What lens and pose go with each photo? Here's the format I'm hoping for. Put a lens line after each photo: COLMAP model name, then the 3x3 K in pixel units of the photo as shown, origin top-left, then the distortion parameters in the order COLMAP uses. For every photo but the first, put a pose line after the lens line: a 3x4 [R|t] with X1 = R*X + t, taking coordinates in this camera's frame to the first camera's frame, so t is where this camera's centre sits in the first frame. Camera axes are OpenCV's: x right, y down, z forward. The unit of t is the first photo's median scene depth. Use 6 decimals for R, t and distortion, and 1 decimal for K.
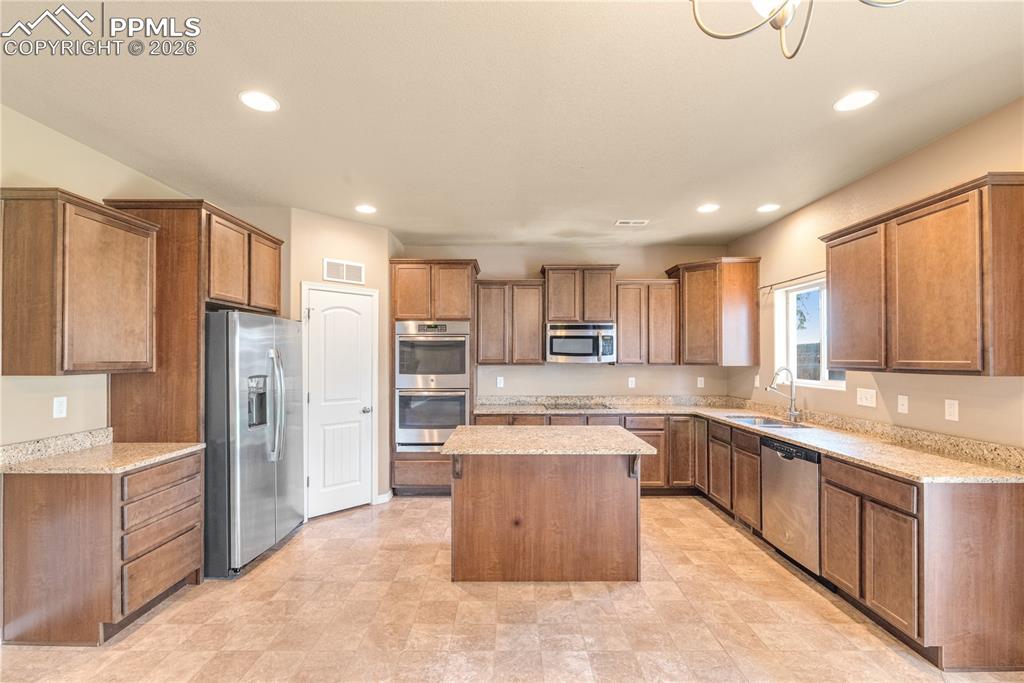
lens RADIAL K [[443.0, 0, 511.1], [0, 443.0, 354.3], [0, 0, 1]] dist [-0.000059, -0.000438]
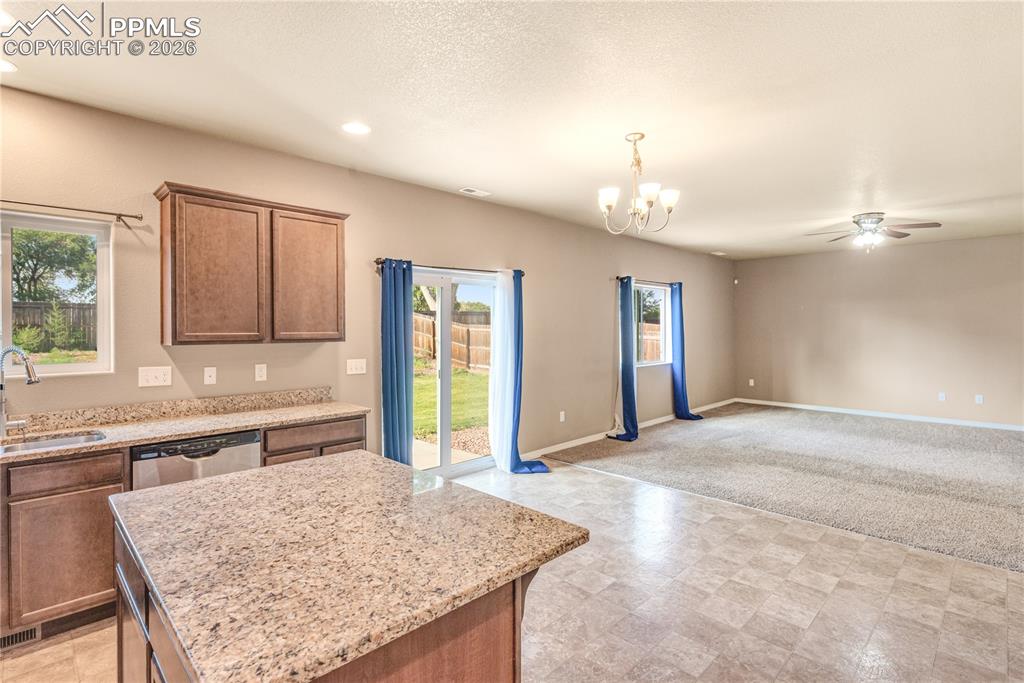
lens RADIAL K [[492.4, 0, 511.4], [0, 492.4, 330.9], [0, 0, 1]] dist [-0.001788, -0.000485]
pose [[-0.701922, 0.001984, 0.712251, -0.294245], [0.001324, 0.999998, -0.001481, 0.007779], [-0.712252, -0.000097, -0.701924, 0.902930]]
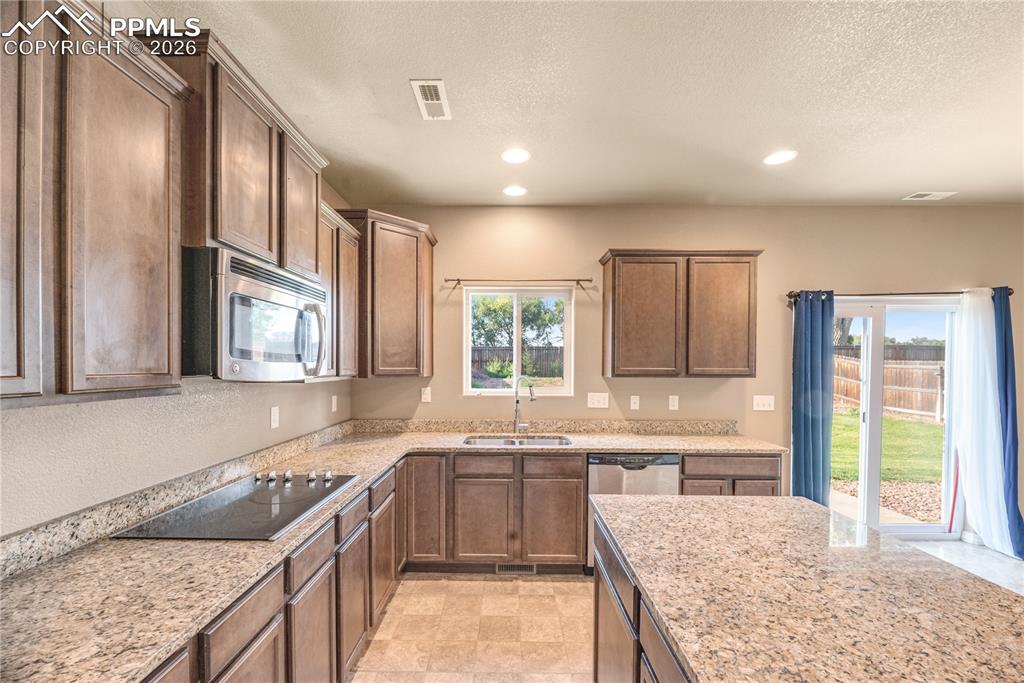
lens RADIAL K [[418.3, 0, 501.8], [0, 418.3, 370.4], [0, 0, 1]] dist [-0.007085, -0.000399]
pose [[0.022116, -0.012702, 0.999675, -0.219208], [-0.008385, 0.999882, 0.012890, 0.006089], [-0.999720, -0.008667, 0.022006, 0.937442]]
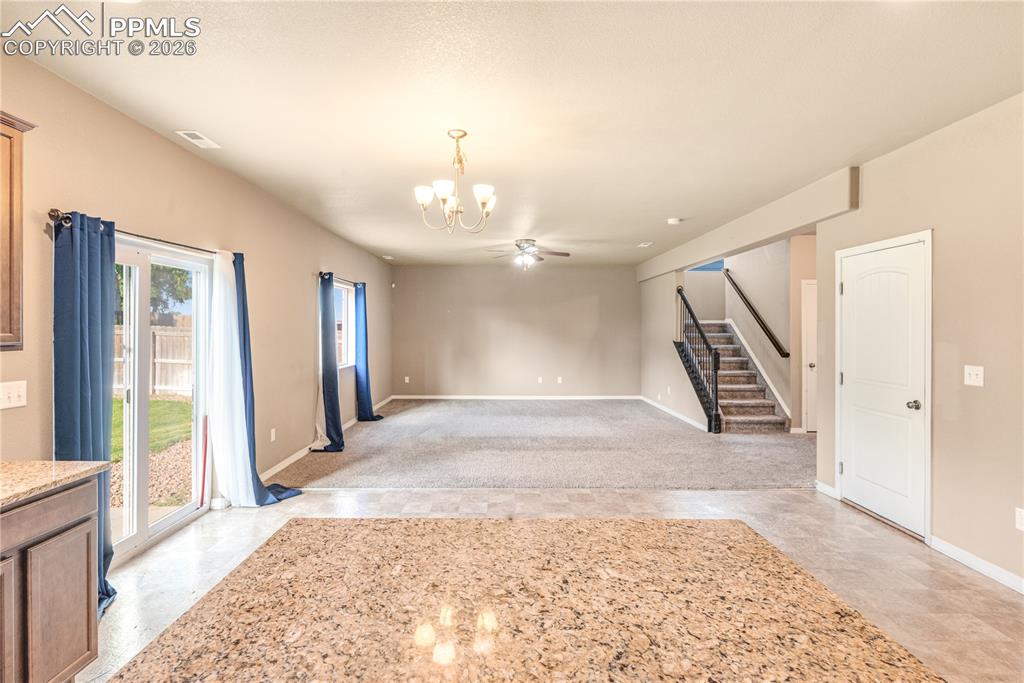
lens RADIAL K [[495.1, 0, 499.0], [0, 495.1, 329.0], [0, 0, 1]] dist [-0.000995, -0.000658]
pose [[-0.999952, 0.002540, 0.009437, 0.060834], [0.002483, 0.999979, -0.006008, 0.007575], [-0.009452, -0.005984, -0.999937, 0.984832]]
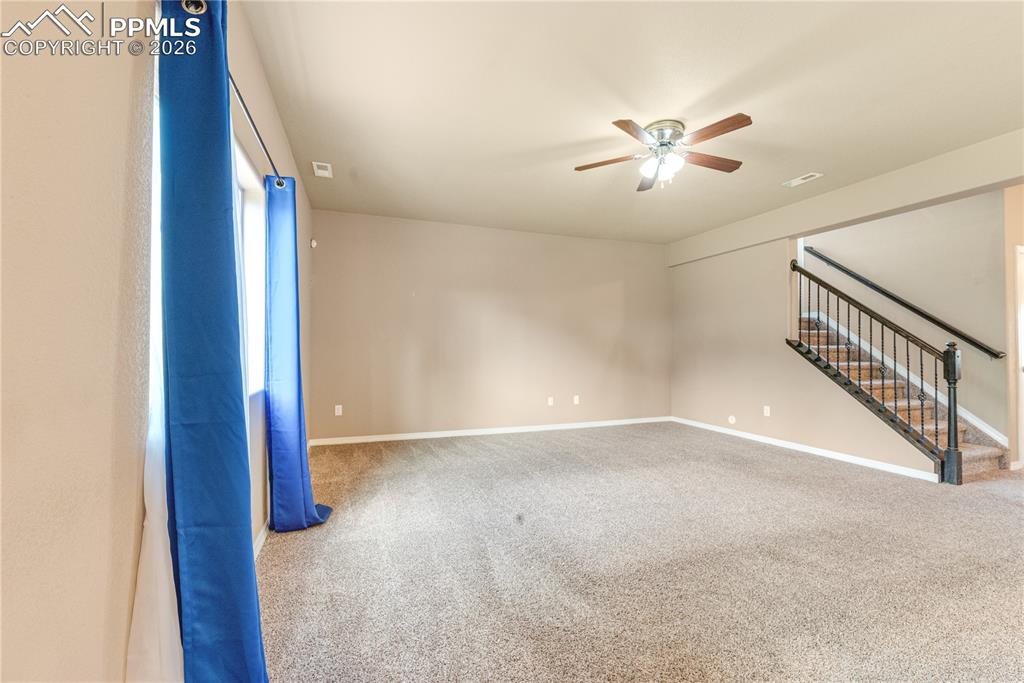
lens RADIAL K [[430.0, 0, 515.8], [0, 430.0, 341.5], [0, 0, 1]] dist [-0.000865, -0.000365]
pose [[-0.940606, -0.003655, -0.339481, 0.484159], [0.002777, 0.999826, -0.018458, 0.071929], [0.339489, -0.018305, -0.940432, -0.148444]]
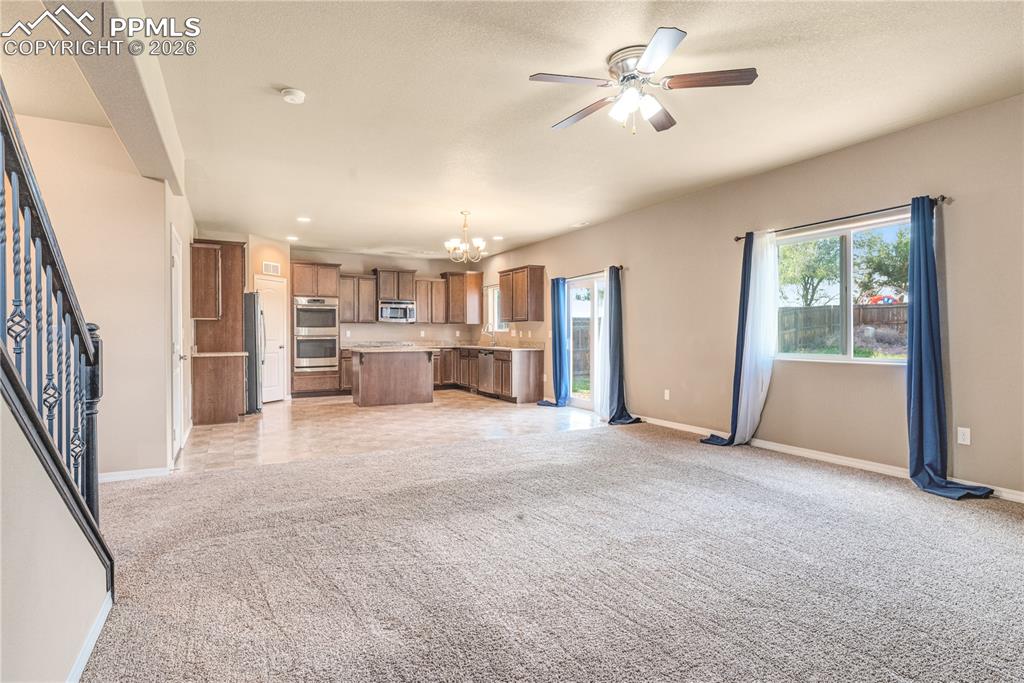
lens RADIAL K [[520.8, 0, 509.7], [0, 520.8, 340.3], [0, 0, 1]] dist [-0.000755, -0.000352]
pose [[0.885395, -0.006168, 0.464799, -0.511927], [-0.001978, 0.999853, 0.017037, 0.066503], [-0.464836, -0.016004, 0.885252, -1.341262]]
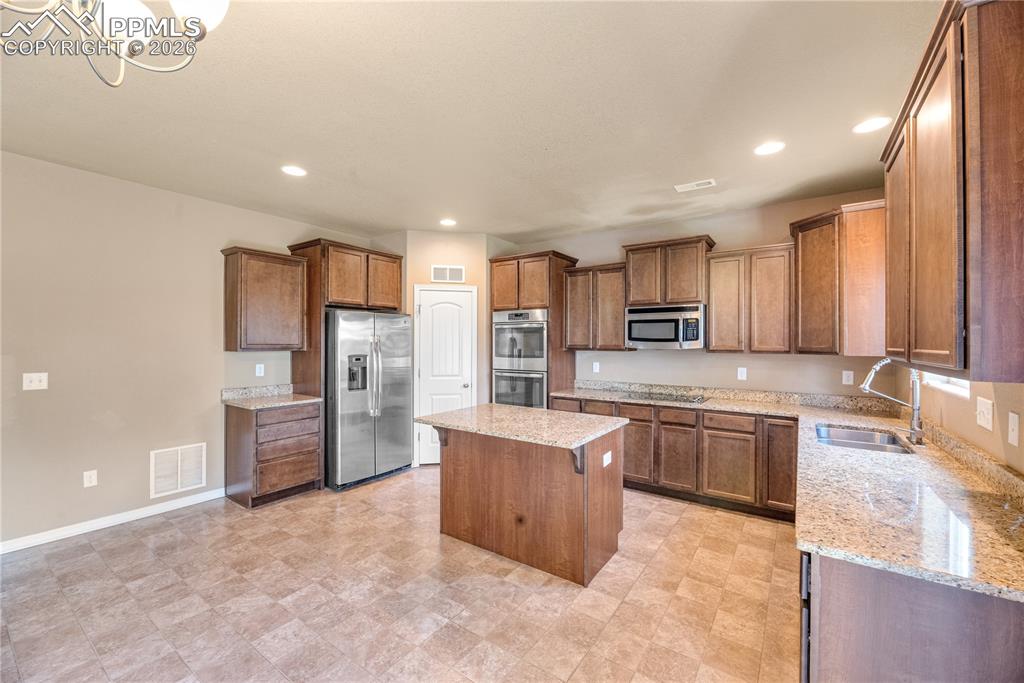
lens RADIAL K [[412.8, 0, 517.5], [0, 412.8, 341.6], [0, 0, 1]] dist [-0.001277, -0.000098]
pose [[0.820535, 0.002262, -0.571592, 0.463499], [-0.000393, 0.999994, 0.003393, 0.001290], [0.571596, -0.002559, 0.820531, 0.154415]]
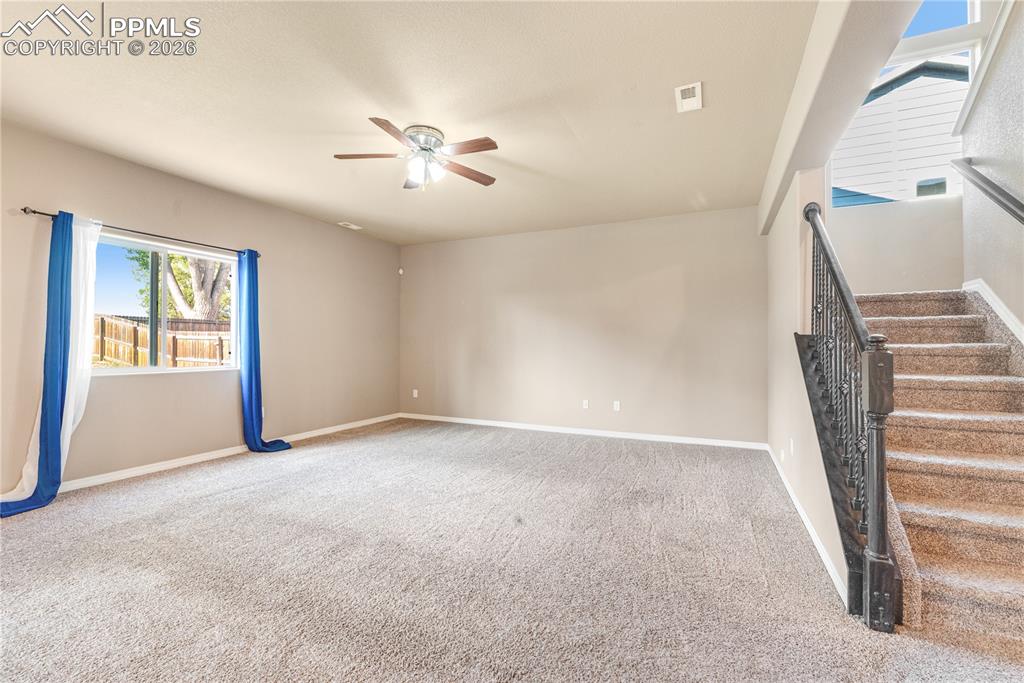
lens RADIAL K [[437.4, 0, 514.5], [0, 437.4, 342.3], [0, 0, 1]] dist [-0.000464, -0.000168]
pose [[-0.905546, 0.003803, 0.424231, -0.503591], [-0.003585, 0.999856, -0.016615, 0.075270], [-0.424233, -0.016567, -0.905401, -0.124442]]
